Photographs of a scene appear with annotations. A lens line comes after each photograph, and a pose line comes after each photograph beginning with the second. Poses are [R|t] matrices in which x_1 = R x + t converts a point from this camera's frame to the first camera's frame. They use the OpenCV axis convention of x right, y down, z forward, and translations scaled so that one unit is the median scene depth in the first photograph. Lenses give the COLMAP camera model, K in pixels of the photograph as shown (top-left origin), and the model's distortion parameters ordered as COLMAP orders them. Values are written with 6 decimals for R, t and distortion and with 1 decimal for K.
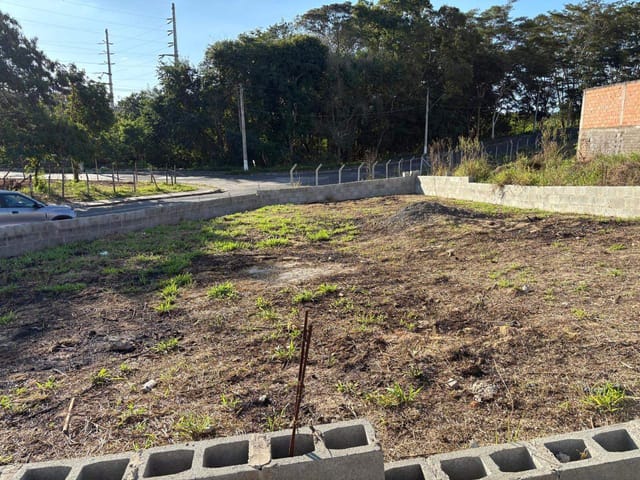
lens RADIAL K [[479.2, 0, 324.7], [0, 479.2, 252.4], [0, 0, 1]] dist [0.044536, -0.039466]
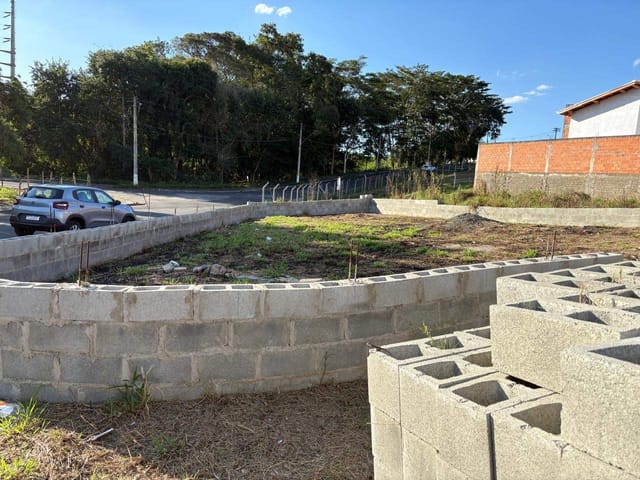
lens RADIAL K [[479.2, 0, 324.7], [0, 479.2, 252.4], [0, 0, 1]] dist [0.044536, -0.039466]
pose [[0.937170, 0.022035, 0.348177, -0.110420], [-0.002431, 0.998392, -0.056644, 0.015201], [-0.348865, 0.052238, 0.935716, -0.029999]]
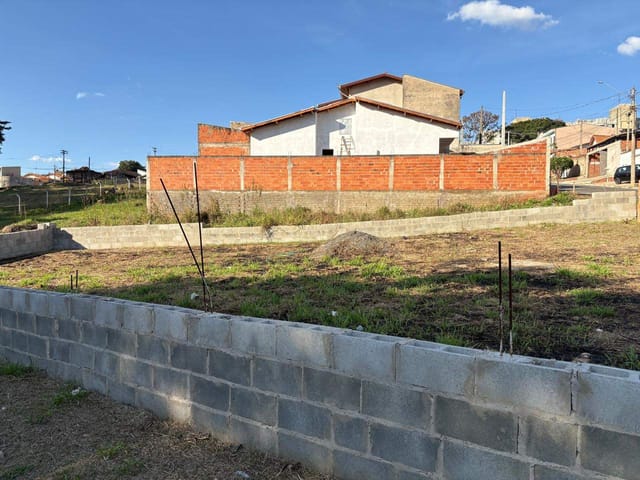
lens RADIAL K [[479.2, 0, 324.7], [0, 479.2, 252.4], [0, 0, 1]] dist [0.044536, -0.039466]
pose [[0.239111, -0.041327, 0.970112, -0.156593], [0.193844, 0.981014, -0.005987, -0.009177], [-0.951446, 0.189483, 0.242582, 0.125859]]
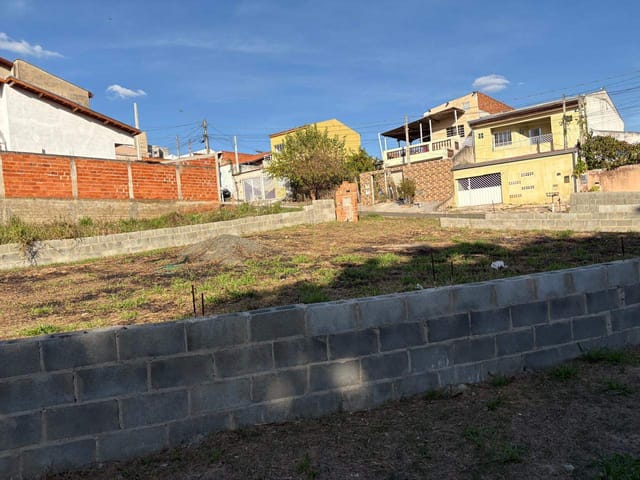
lens RADIAL K [[479.2, 0, 324.7], [0, 479.2, 252.4], [0, 0, 1]] dist [0.044536, -0.039466]
pose [[-0.686673, 0.021240, 0.726656, -0.120167], [0.219379, 0.959027, 0.179275, -0.034369], [-0.693075, 0.282516, -0.663198, 0.255527]]
